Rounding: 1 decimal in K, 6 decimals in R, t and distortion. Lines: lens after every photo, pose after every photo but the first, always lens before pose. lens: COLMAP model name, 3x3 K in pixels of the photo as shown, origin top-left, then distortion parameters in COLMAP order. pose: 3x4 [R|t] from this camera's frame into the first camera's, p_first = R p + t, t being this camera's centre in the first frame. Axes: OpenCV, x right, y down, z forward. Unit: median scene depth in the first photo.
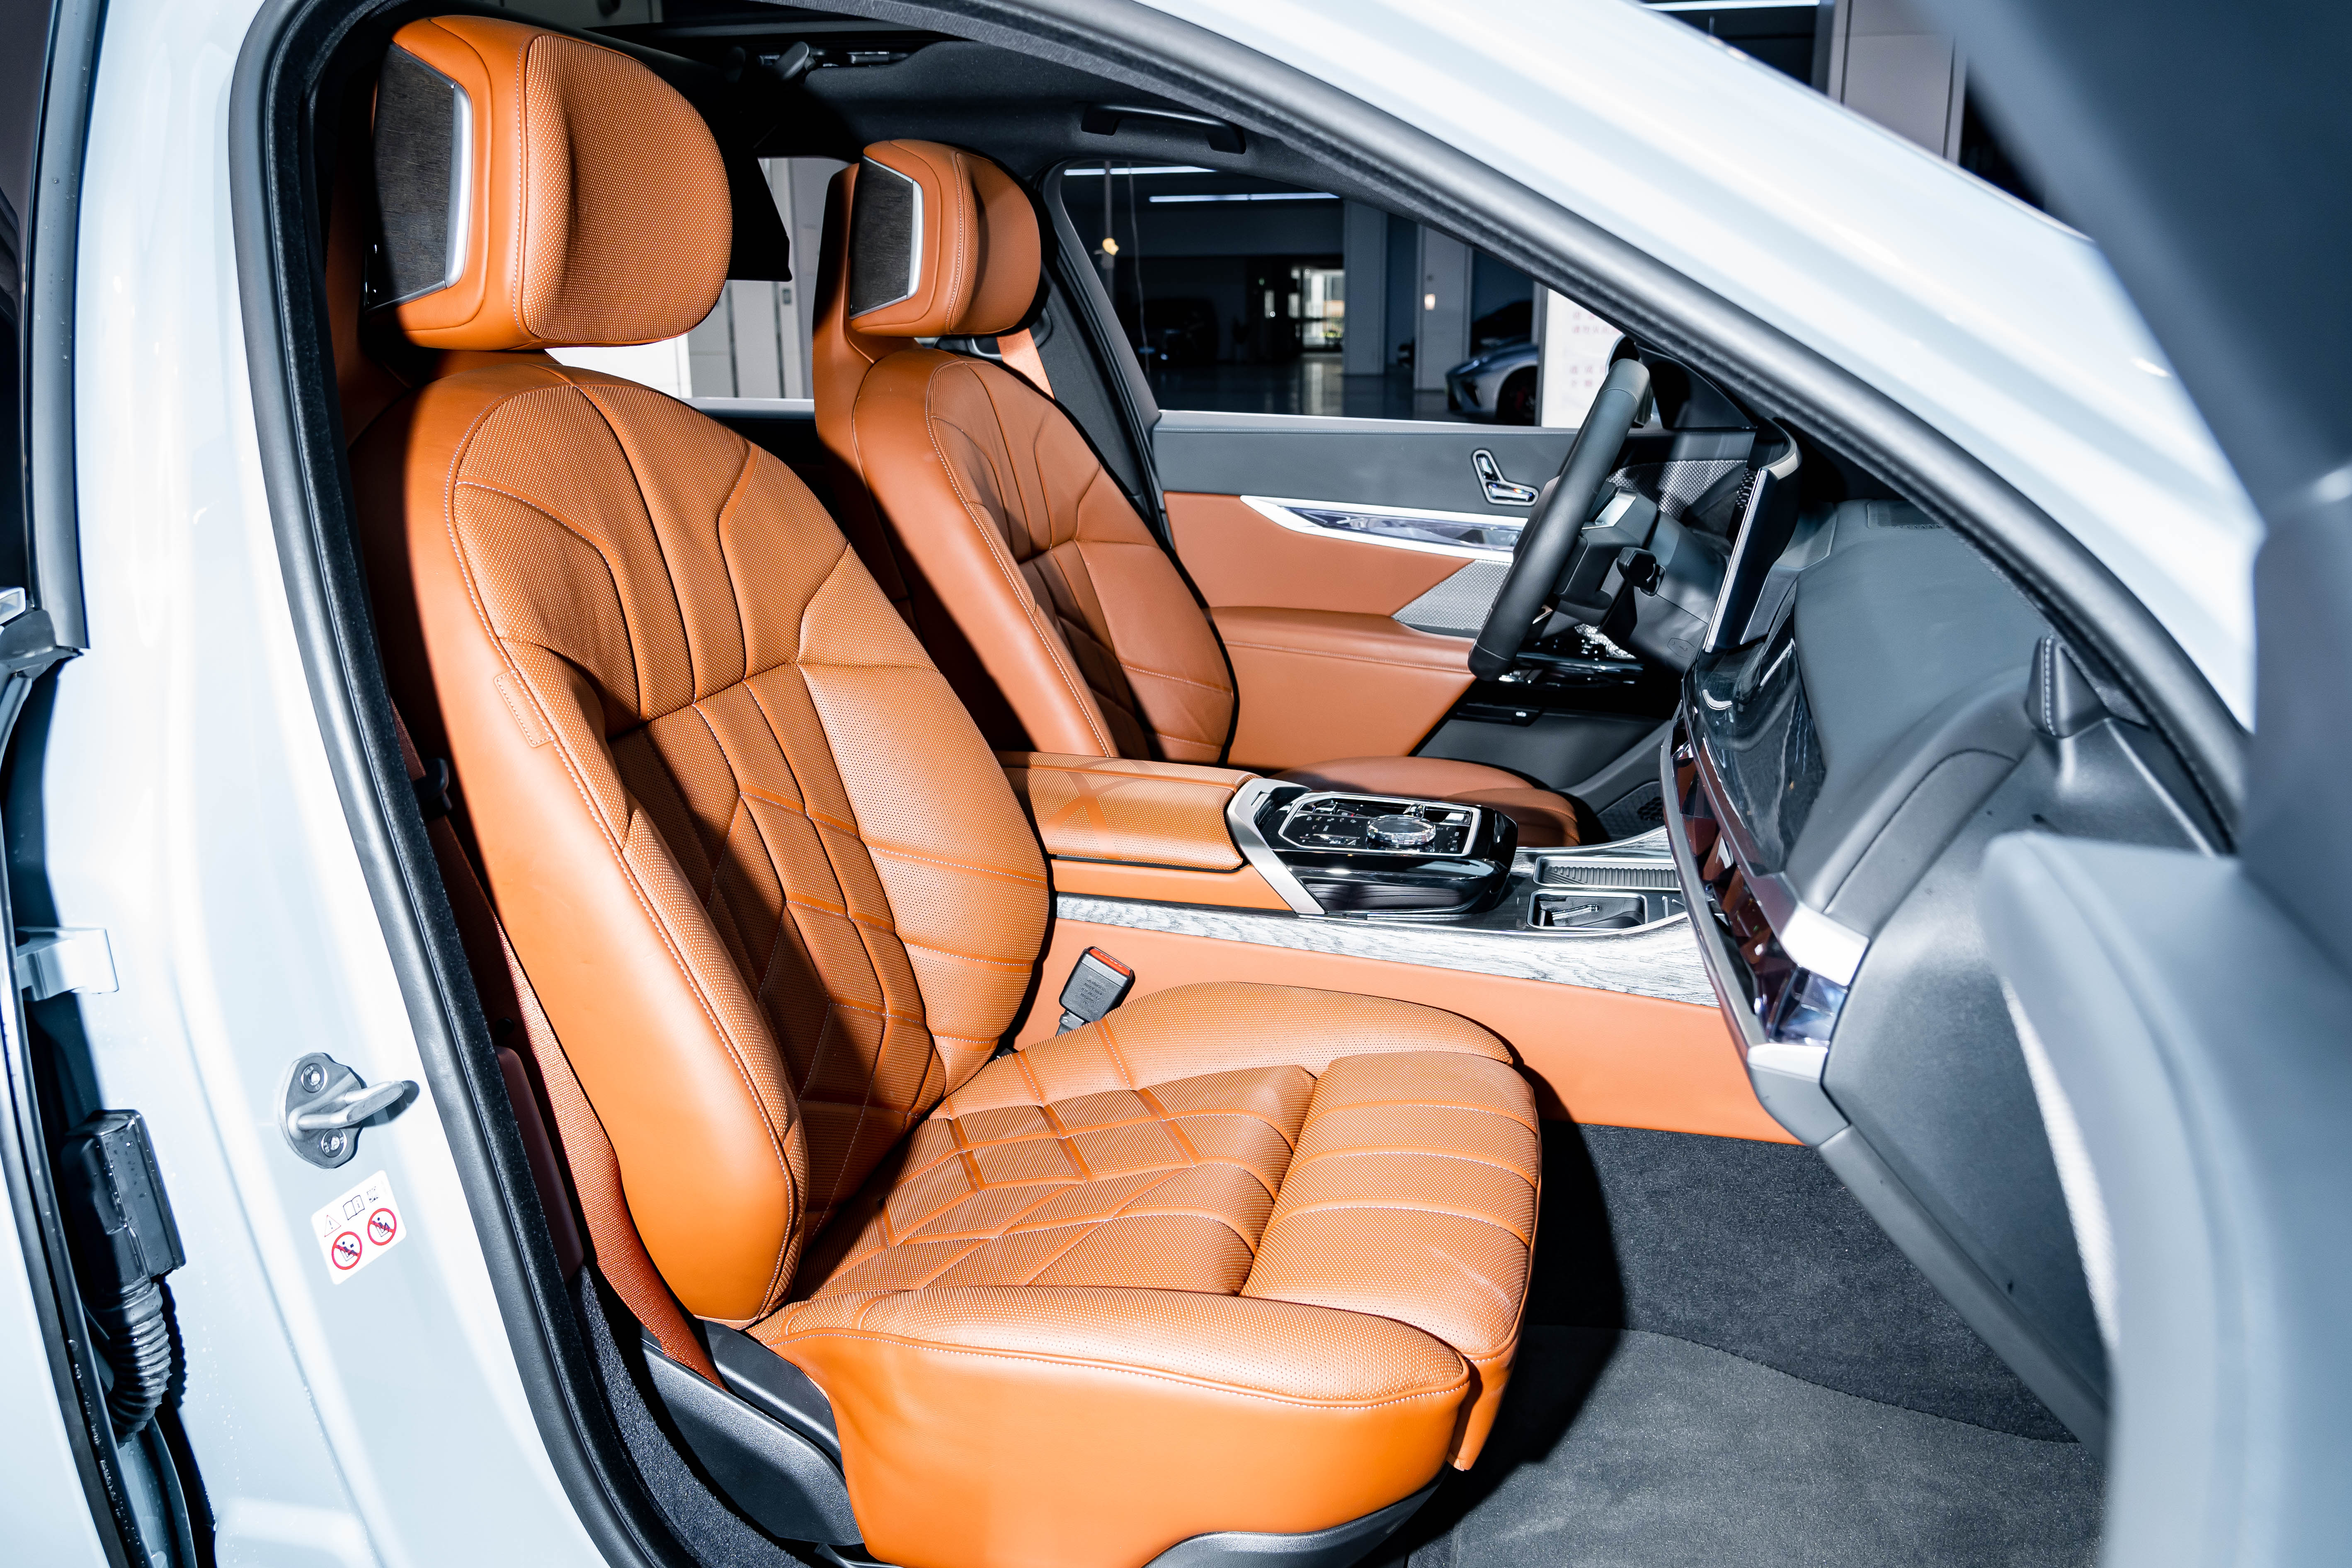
lens RADIAL K [[1572.1, 0, 1170.7], [0, 1572.1, 773.2], [0, 0, 1]] dist [-0.012125, -0.001571]
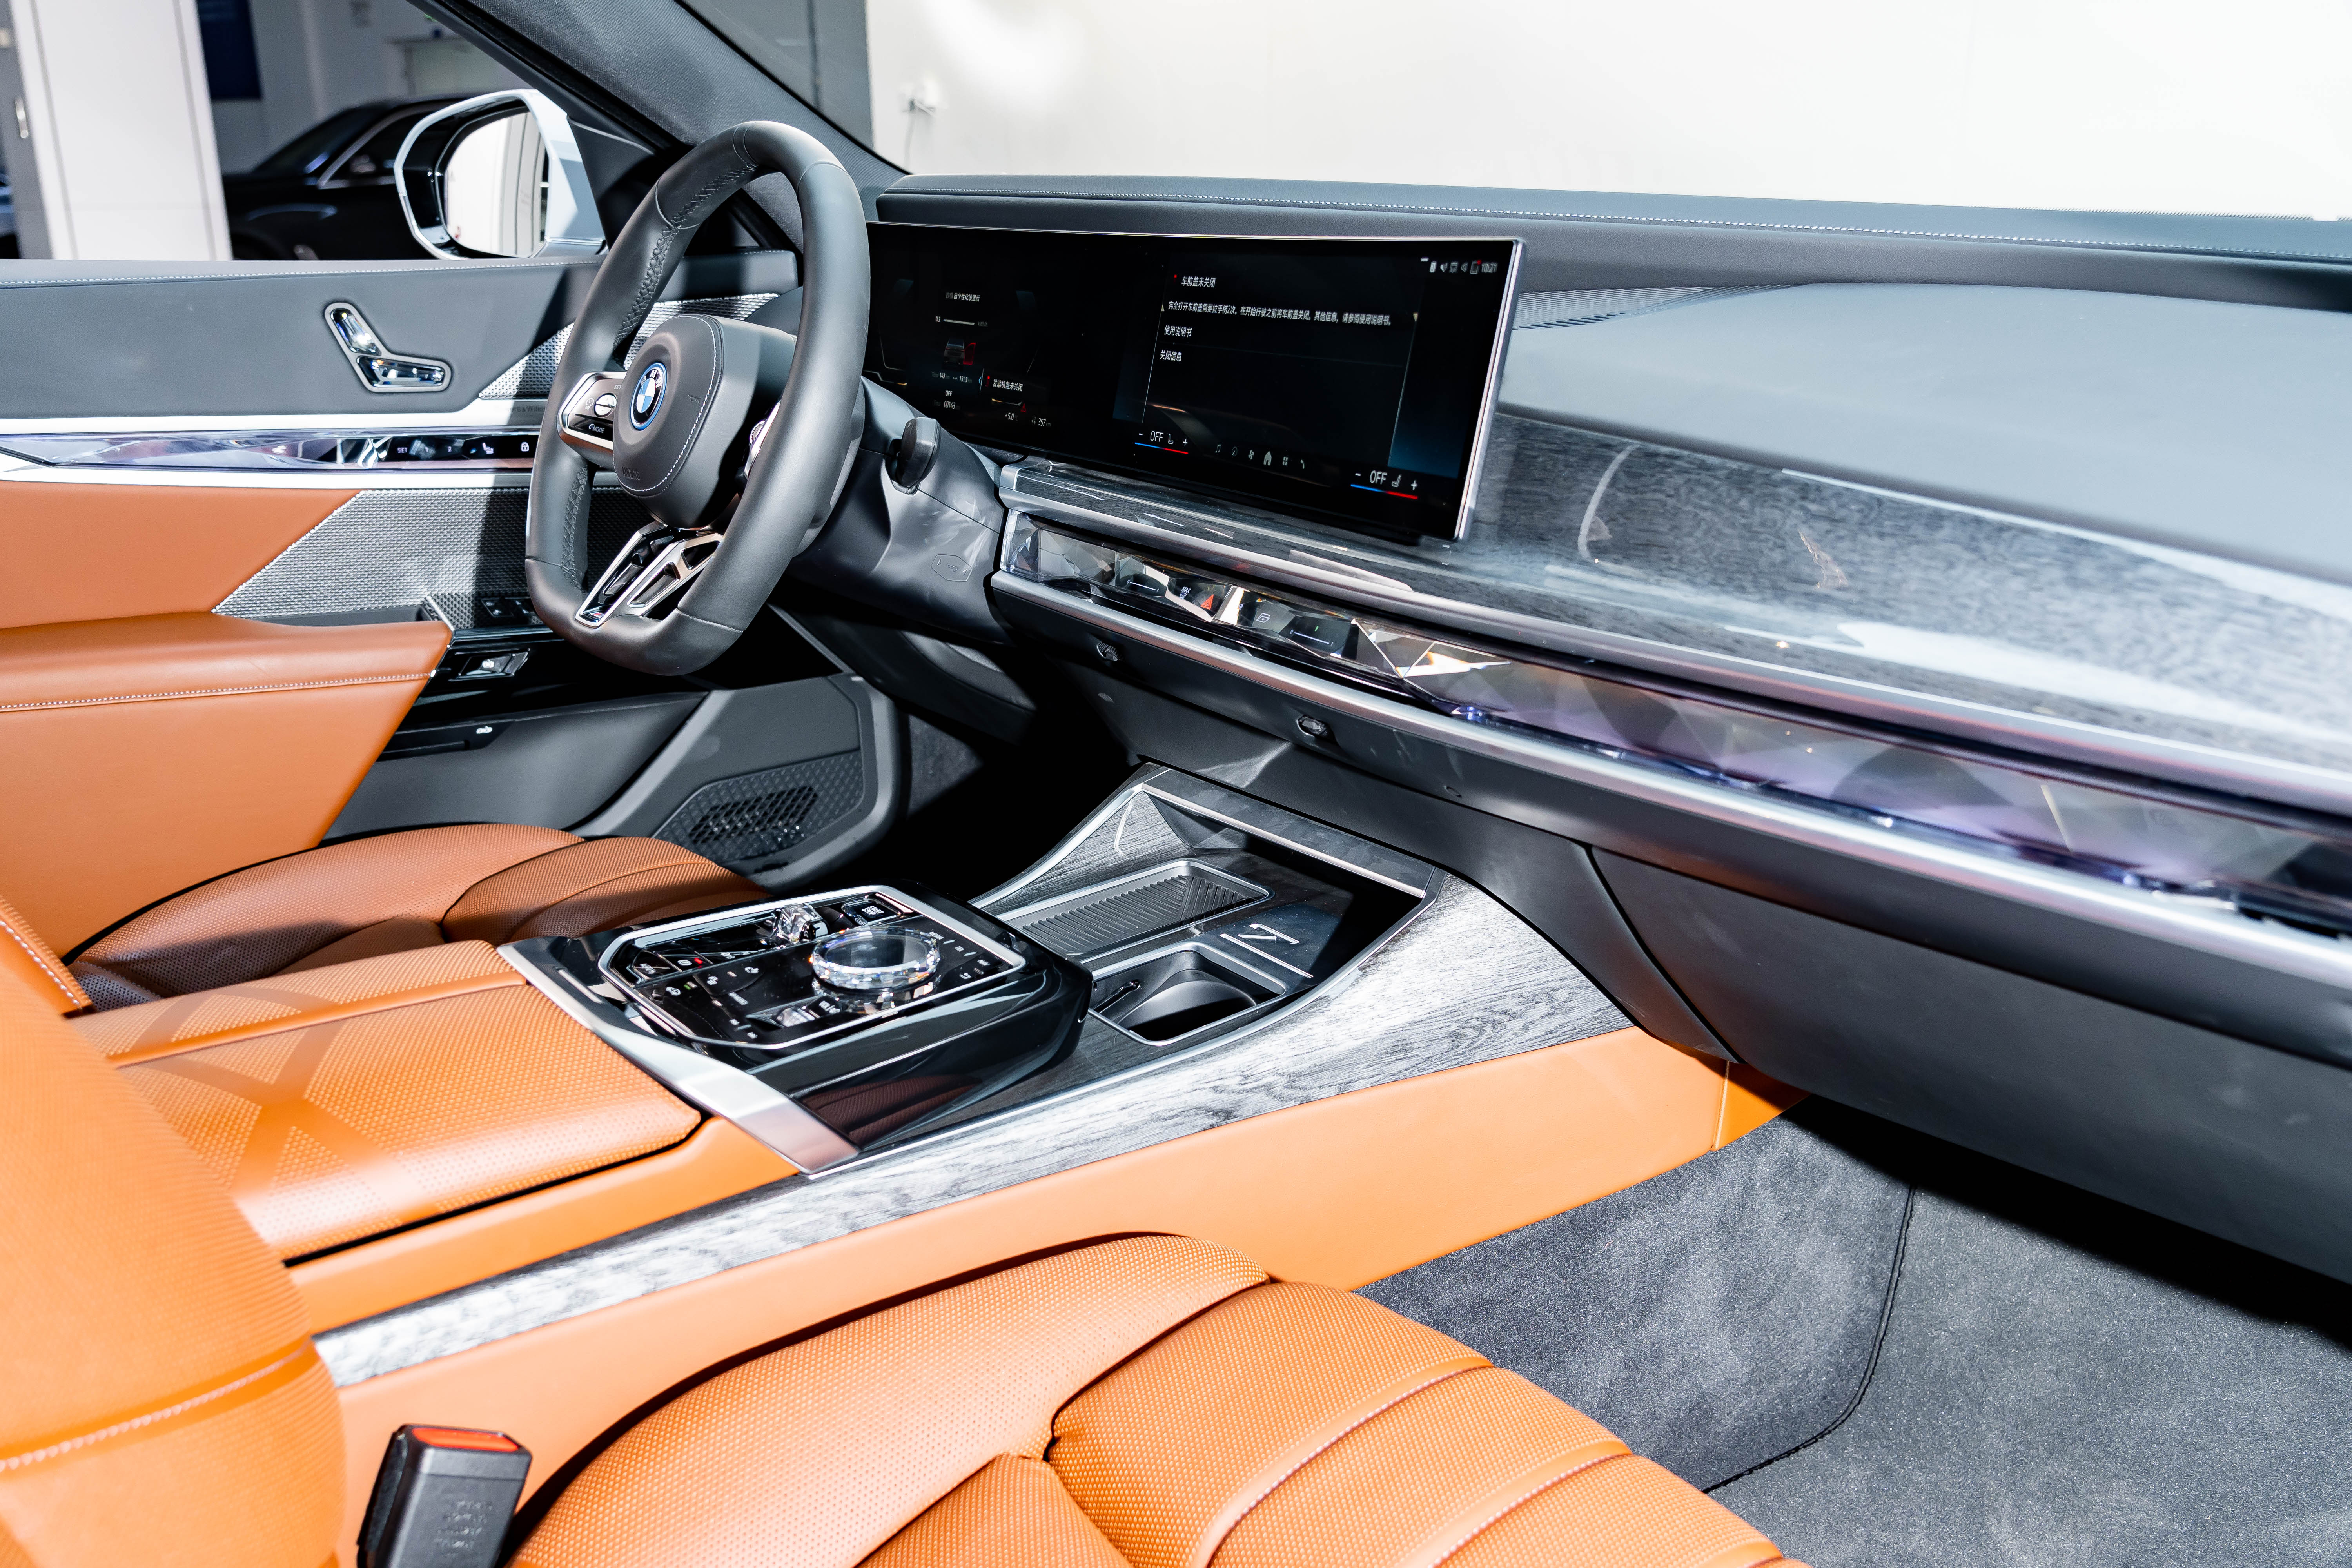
lens RADIAL K [[1927.9, 0, 1176.0], [0, 1927.9, 784.0], [0, 0, 1]] dist [0.002232, 0.003990]
pose [[0.631298, -0.232616, 0.739833, -0.269613], [0.212881, 0.969291, 0.123111, -0.082925], [-0.745751, 0.079777, 0.661431, 0.470671]]
